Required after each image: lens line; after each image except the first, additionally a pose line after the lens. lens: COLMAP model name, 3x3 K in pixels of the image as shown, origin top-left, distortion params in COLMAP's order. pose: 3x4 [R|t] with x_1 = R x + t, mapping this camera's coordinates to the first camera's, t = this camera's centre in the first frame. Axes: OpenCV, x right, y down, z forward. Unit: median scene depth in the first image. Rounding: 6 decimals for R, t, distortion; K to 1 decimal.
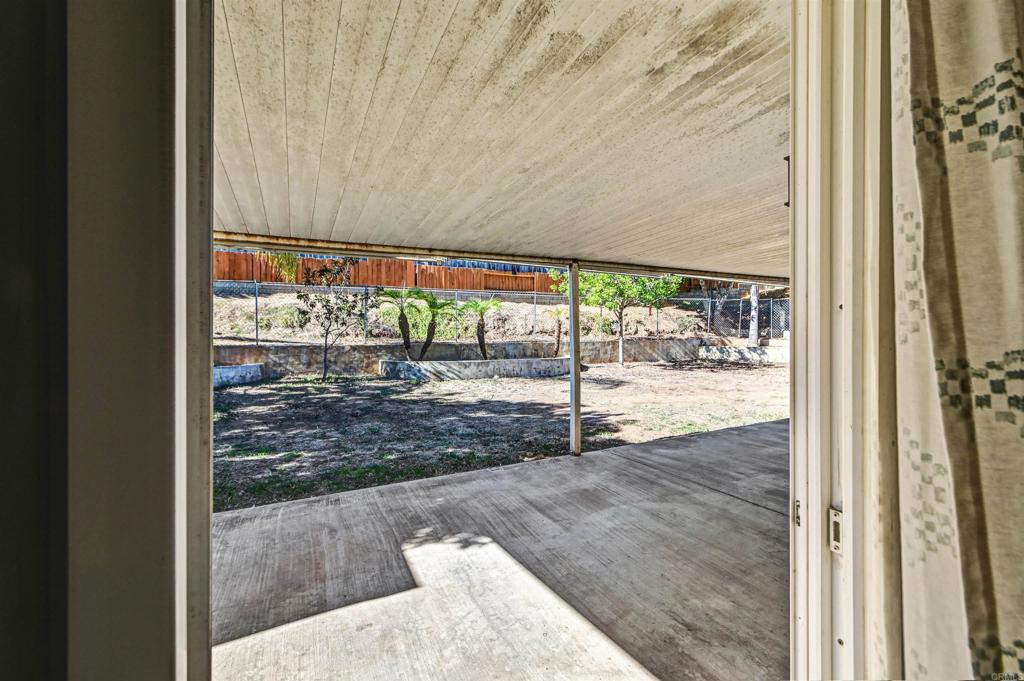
lens RADIAL K [[425.5, 0, 508.6], [0, 425.5, 336.1], [0, 0, 1]] dist [-0.003890, -0.000427]
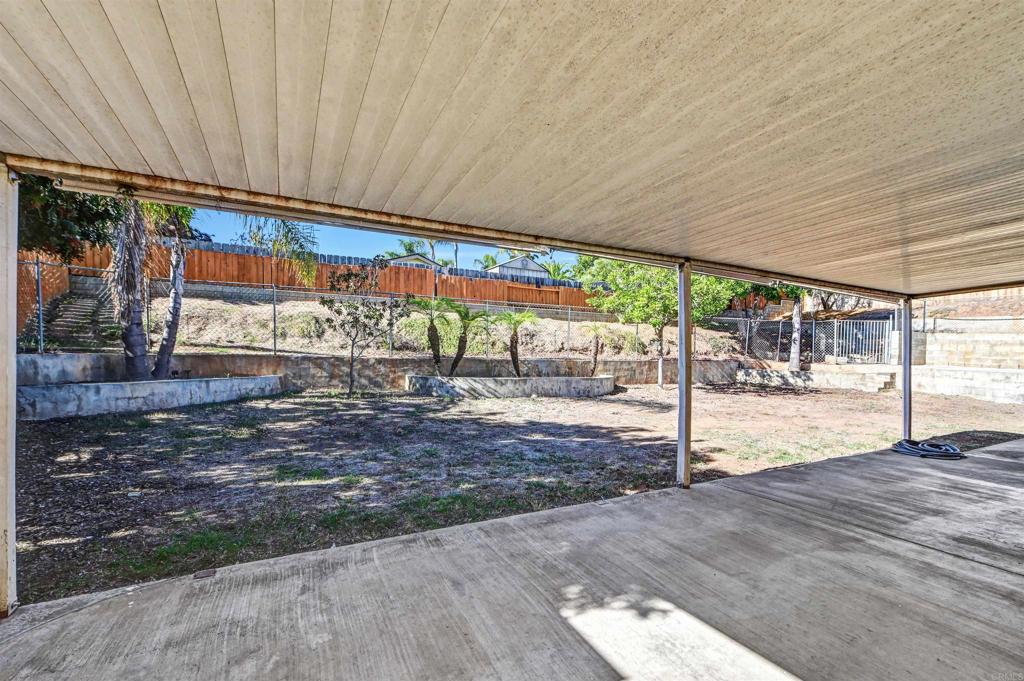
lens RADIAL K [[437.2, 0, 506.7], [0, 437.2, 368.8], [0, 0, 1]] dist [-0.005393, -0.000444]
pose [[0.999710, 0.023721, 0.004251, -0.101013], [-0.023835, 0.999291, 0.029133, 0.011829], [-0.003557, -0.029225, 0.999567, 0.063787]]
